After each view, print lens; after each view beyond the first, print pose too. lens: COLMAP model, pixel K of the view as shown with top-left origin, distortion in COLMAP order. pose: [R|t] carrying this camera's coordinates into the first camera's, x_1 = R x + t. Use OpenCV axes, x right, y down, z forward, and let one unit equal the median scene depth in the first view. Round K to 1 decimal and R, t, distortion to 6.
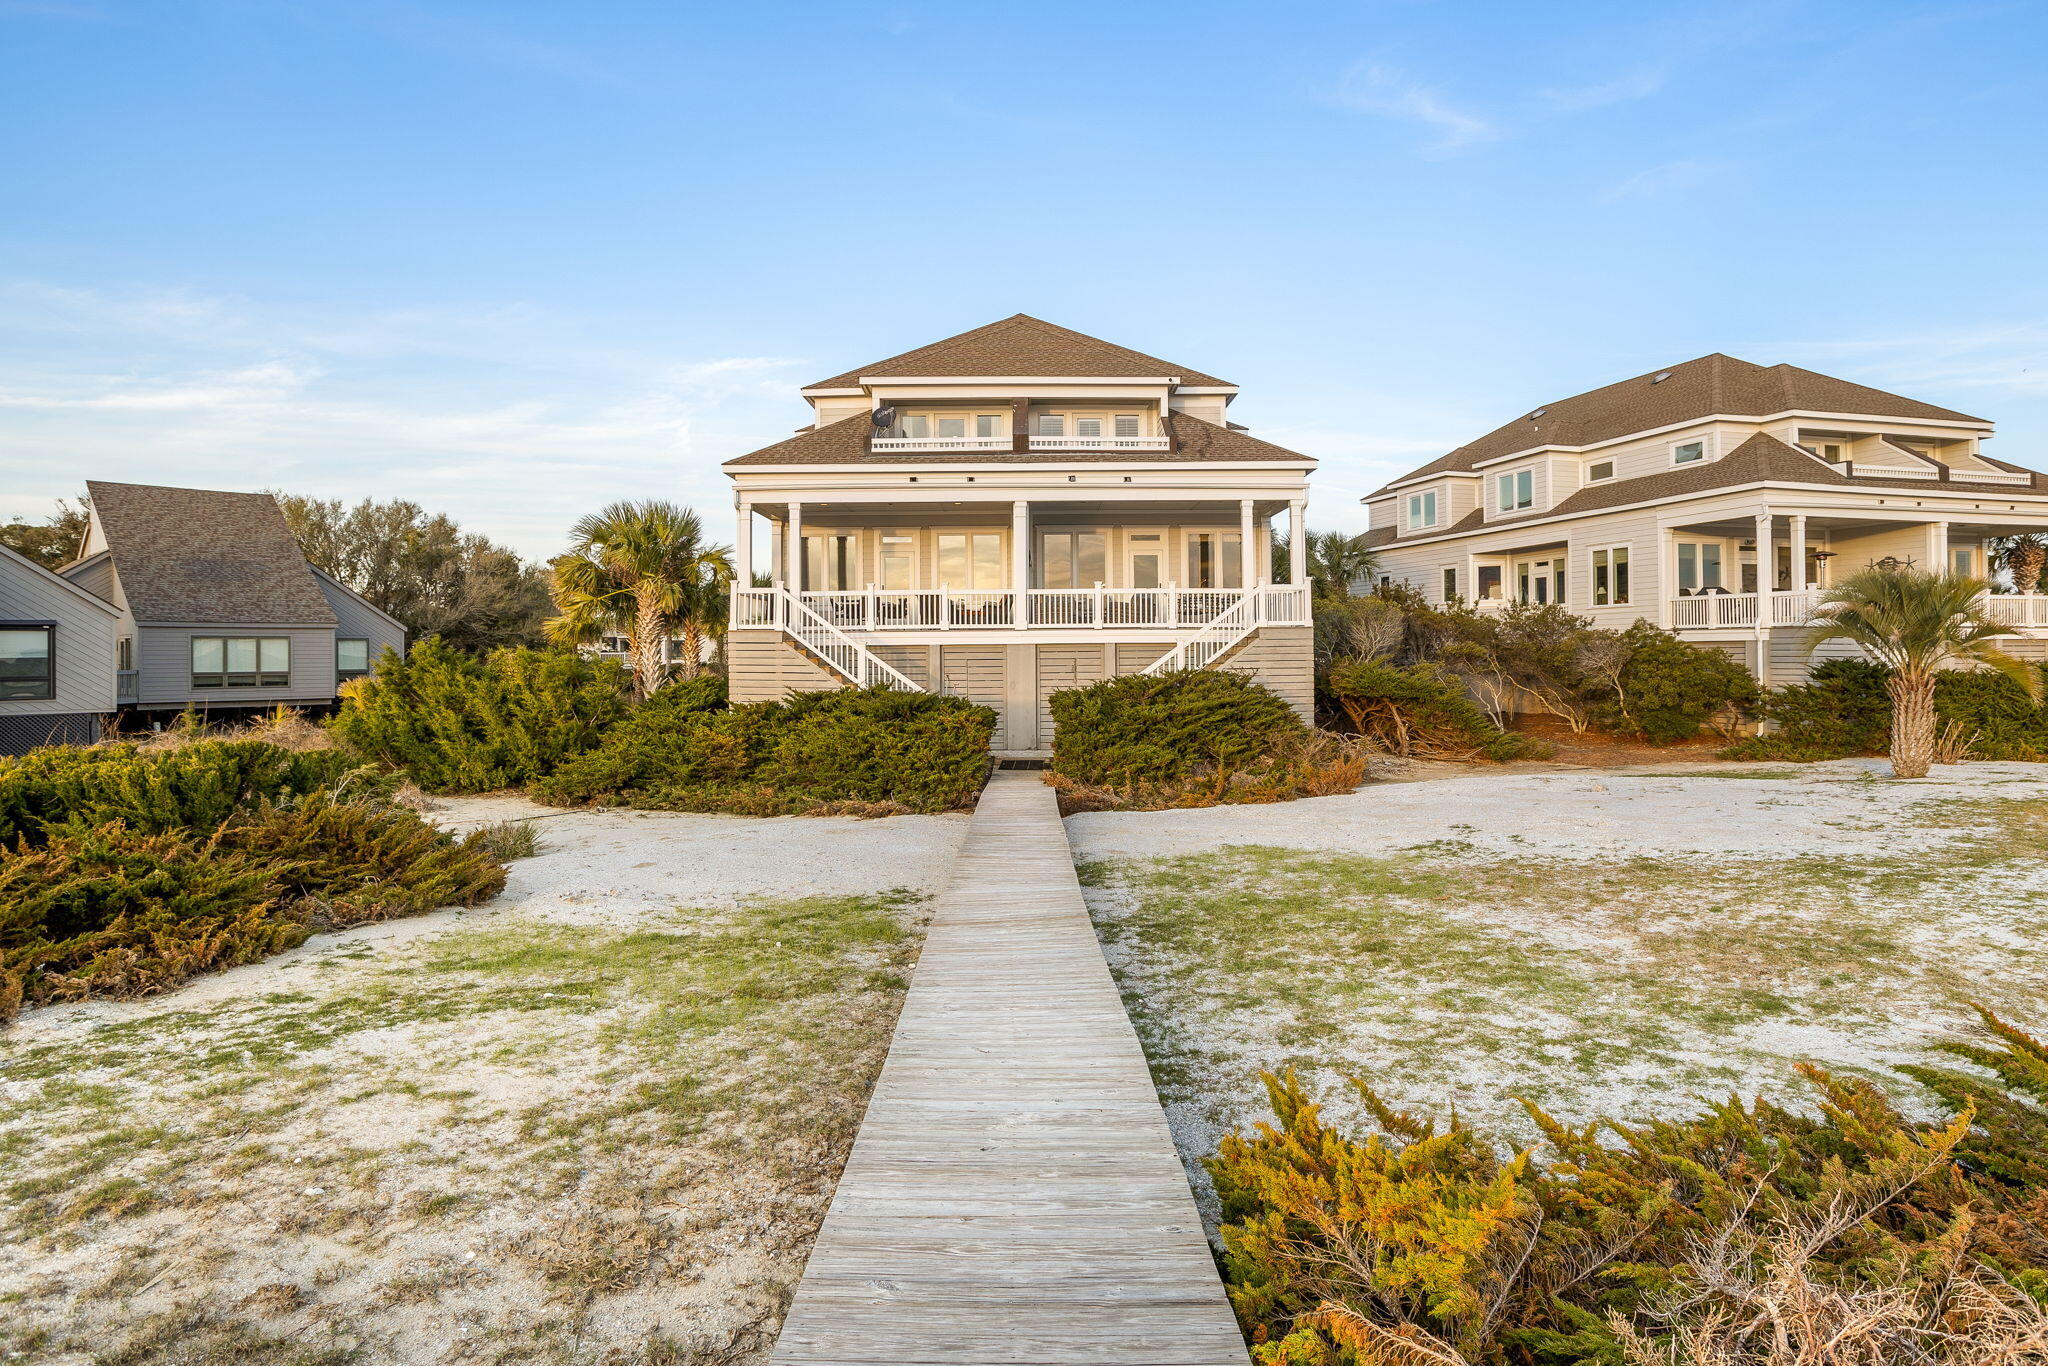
lens RADIAL K [[1302.9, 0, 1030.0], [0, 1302.9, 618.9], [0, 0, 1]] dist [-0.036910, -0.000421]
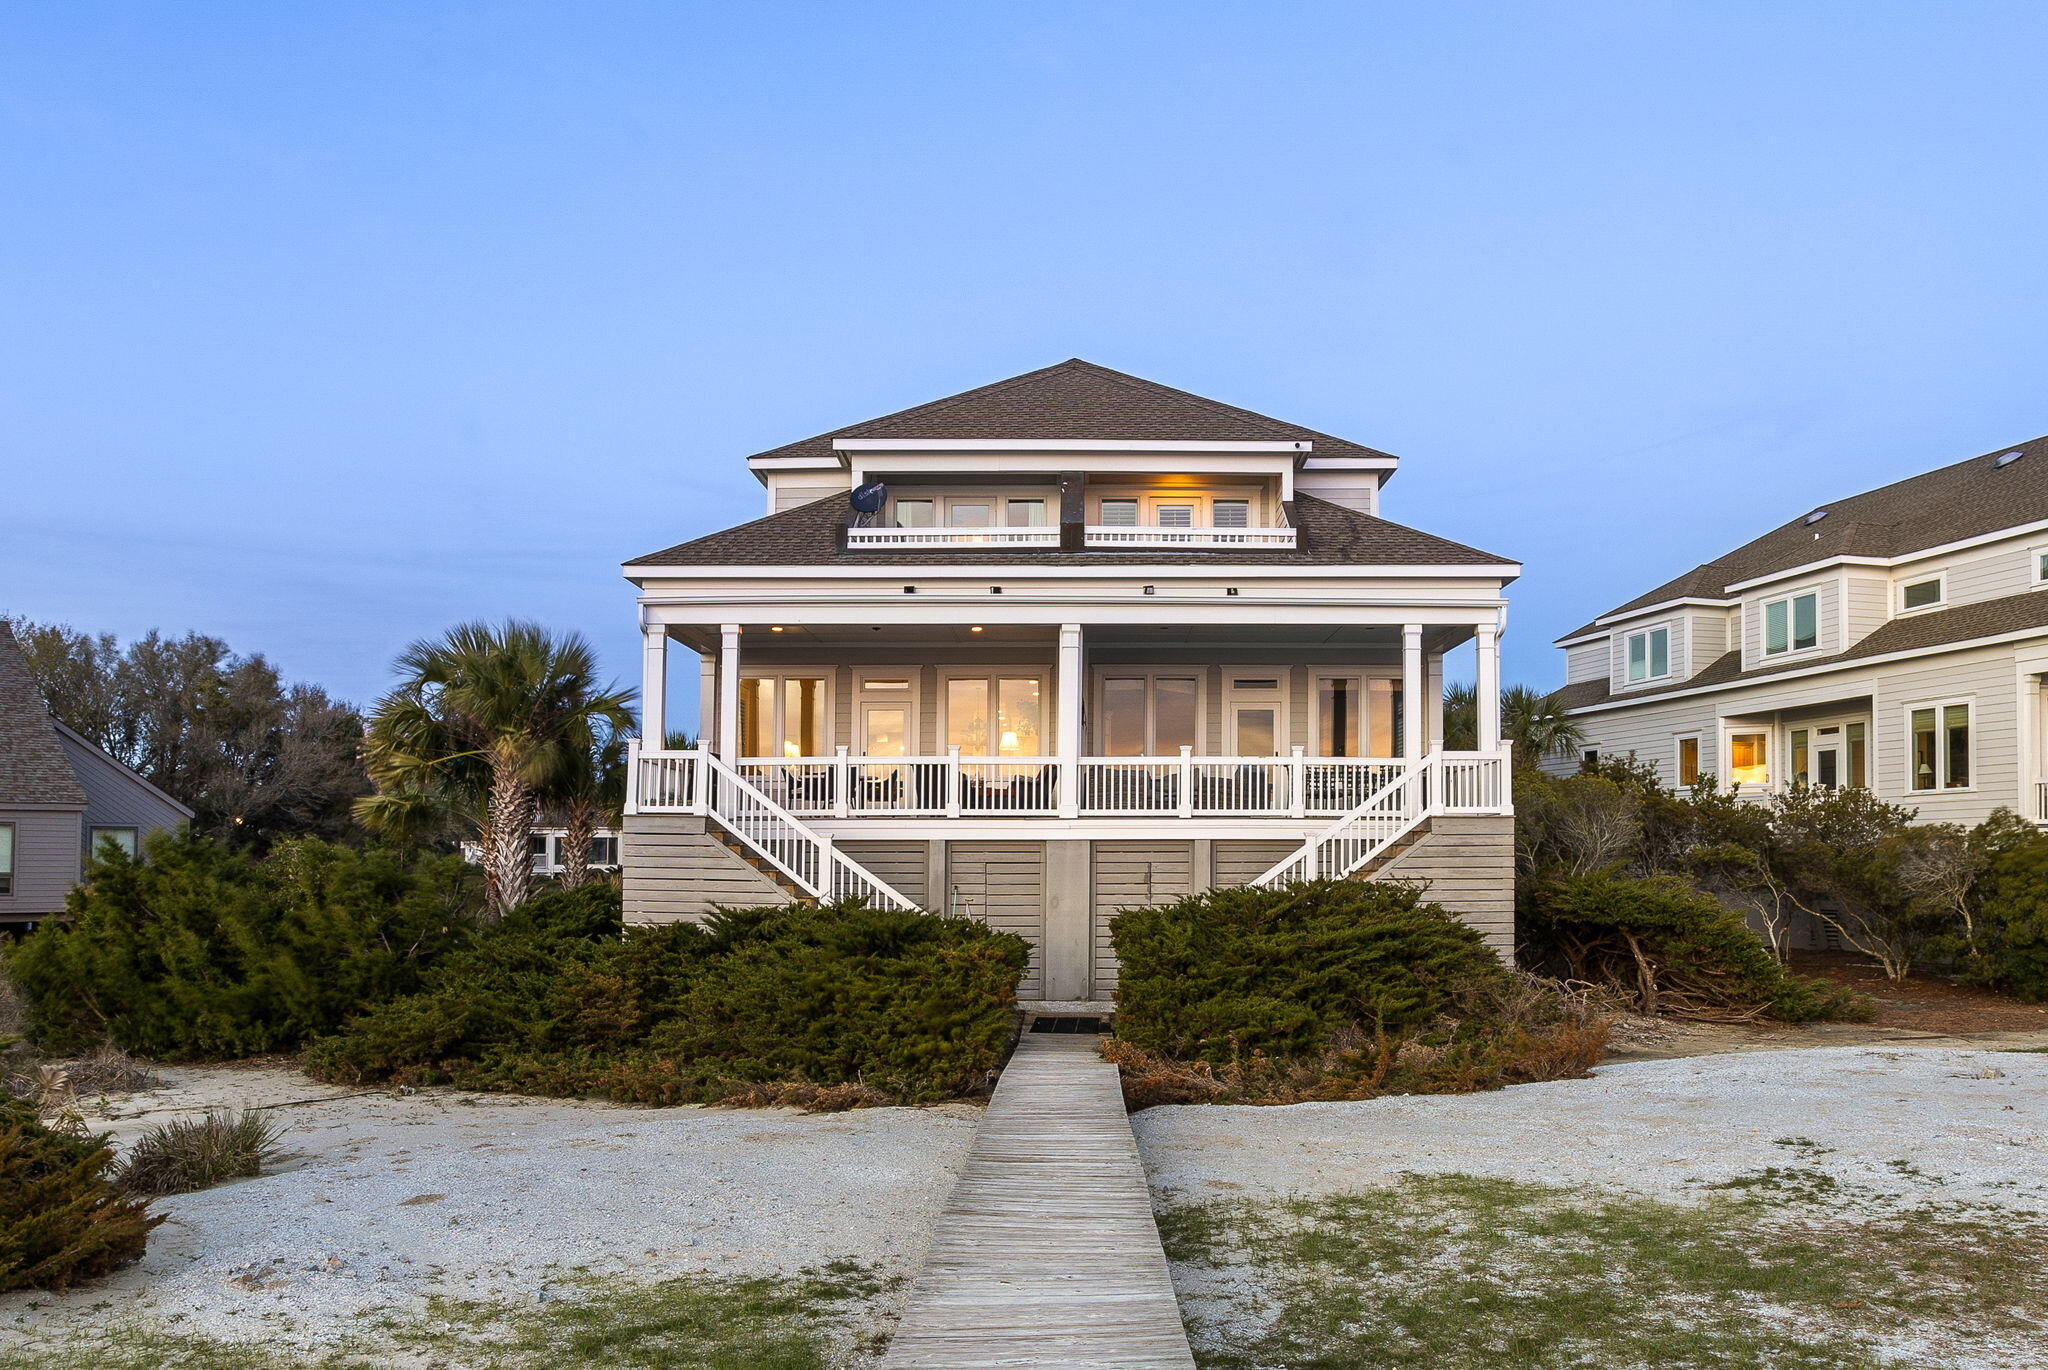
lens RADIAL K [[1729.9, 0, 1065.9], [0, 1729.9, 746.8], [0, 0, 1]] dist [-0.029160, 0.001177]
pose [[0.999919, 0.007671, -0.010169, 0.000711], [-0.008068, 0.999185, -0.039542, 0.007488], [0.009858, 0.039621, 0.999166, 0.126572]]
